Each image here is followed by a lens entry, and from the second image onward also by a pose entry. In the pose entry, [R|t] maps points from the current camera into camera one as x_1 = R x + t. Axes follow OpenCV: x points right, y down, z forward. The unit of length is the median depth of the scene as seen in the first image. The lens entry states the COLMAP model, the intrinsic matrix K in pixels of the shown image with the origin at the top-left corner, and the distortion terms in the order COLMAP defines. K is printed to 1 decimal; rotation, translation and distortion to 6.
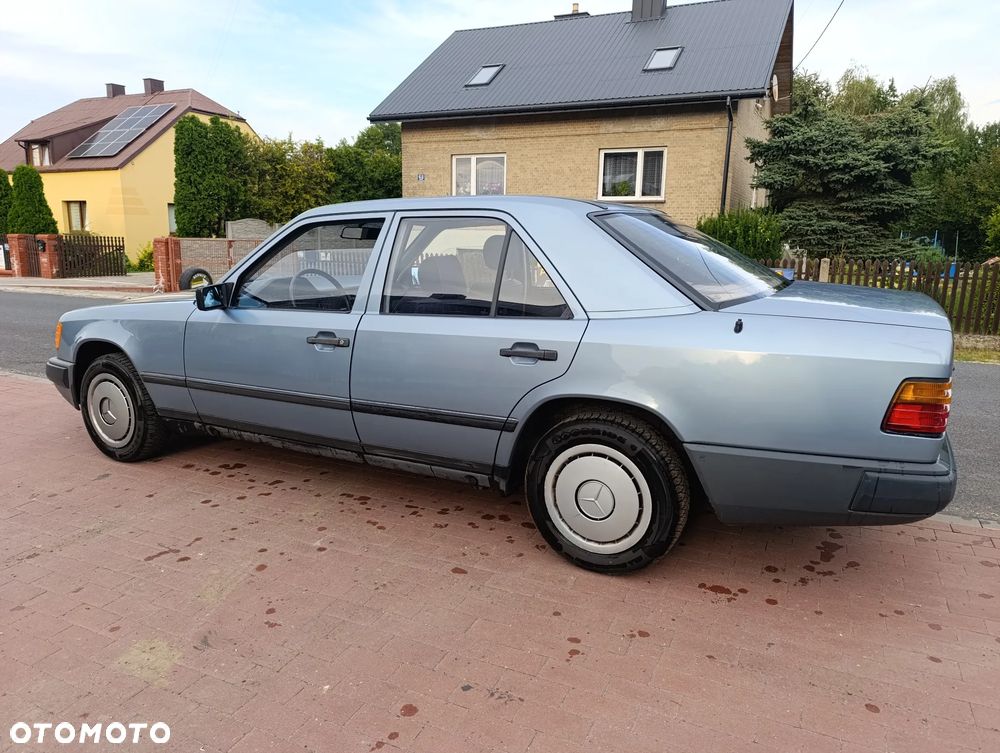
lens RADIAL K [[681.5, 0, 499.7], [0, 681.5, 376.9], [0, 0, 1]] dist [0.030695, -0.031987]
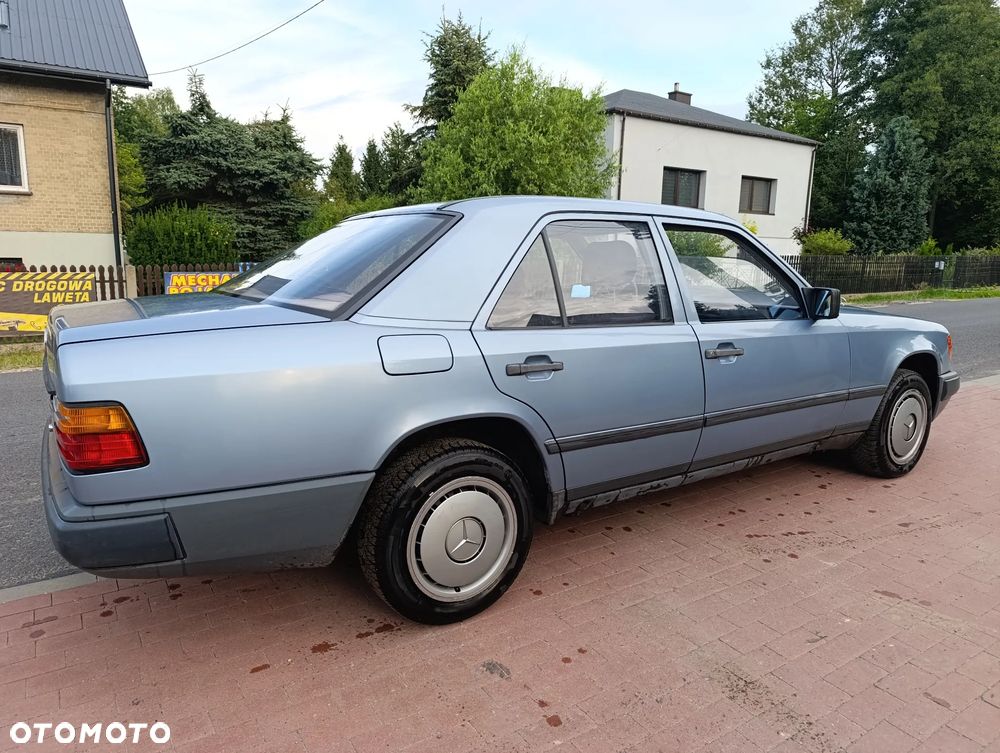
lens RADIAL K [[682.7, 0, 499.9], [0, 682.7, 379.3], [0, 0, 1]] dist [0.031953, -0.034654]
pose [[0.517013, -0.166028, 0.839721, -0.224689], [0.164194, 0.982028, 0.093070, -0.031908], [-0.840082, 0.089759, 0.534982, 0.147821]]
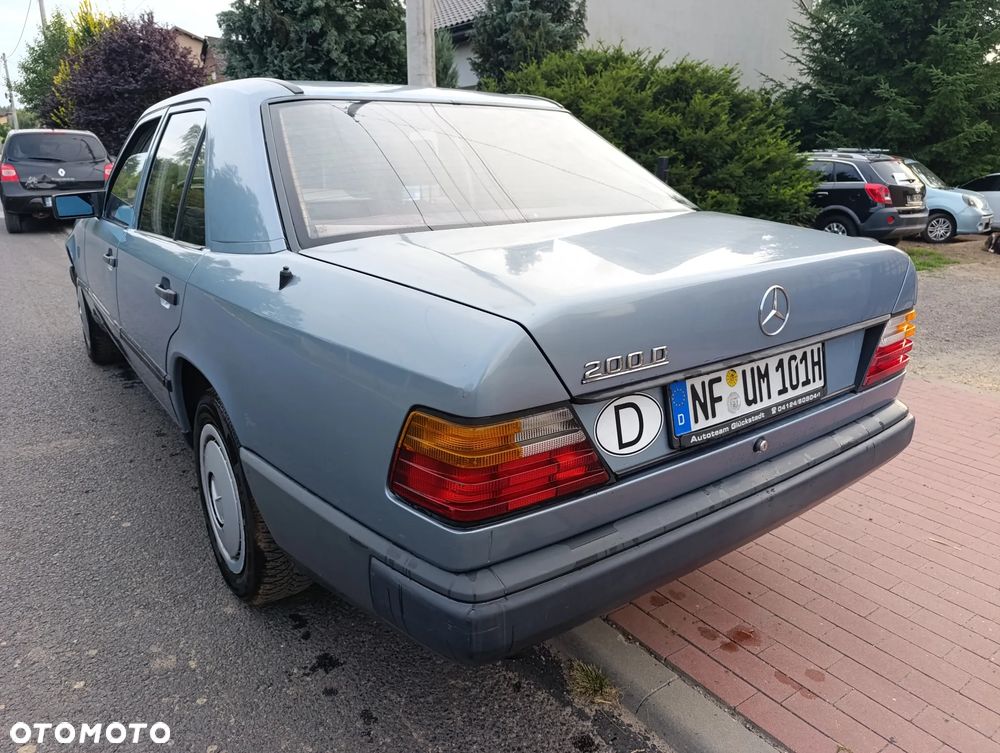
lens RADIAL K [[690.8, 0, 502.4], [0, 690.8, 376.0], [0, 0, 1]] dist [0.005525, -0.009735]
pose [[0.898400, 0.139035, -0.416590, 0.109681], [-0.093693, 0.987405, 0.127487, -0.011692], [0.429069, -0.075502, 0.900111, 0.071045]]
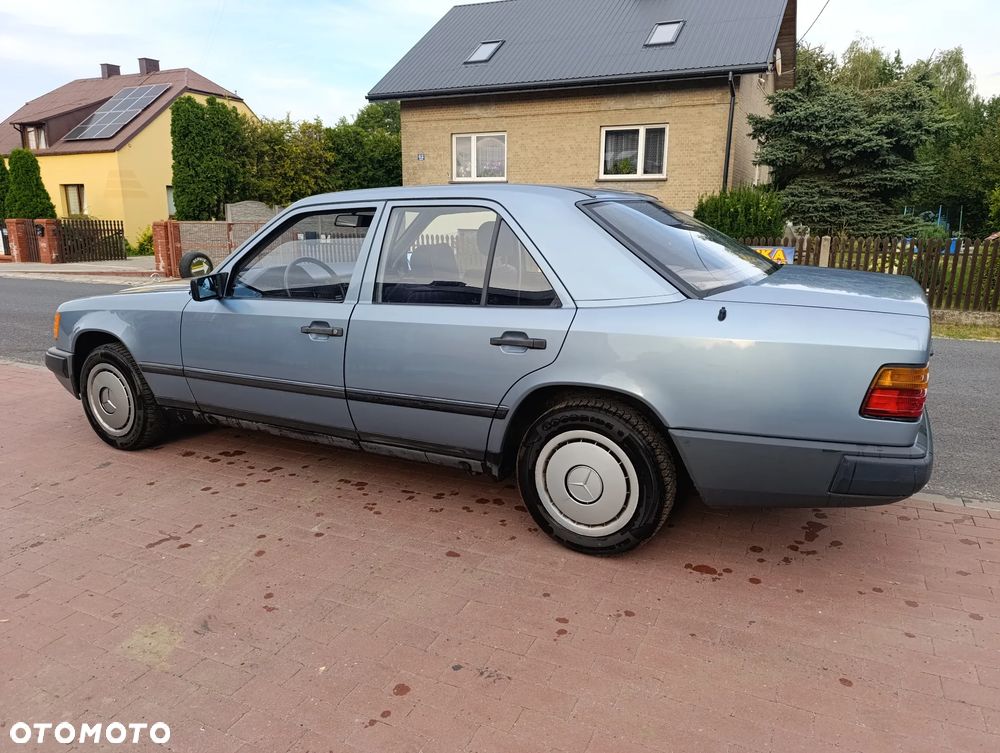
lens RADIAL K [[681.6, 0, 506.0], [0, 681.6, 379.6], [0, 0, 1]] dist [0.031169, -0.032927]
pose [[0.999939, -0.010869, 0.002075, 0.003374], [0.010794, 0.999380, 0.033502, -0.001934], [-0.002437, -0.033478, 0.999436, -0.002800]]
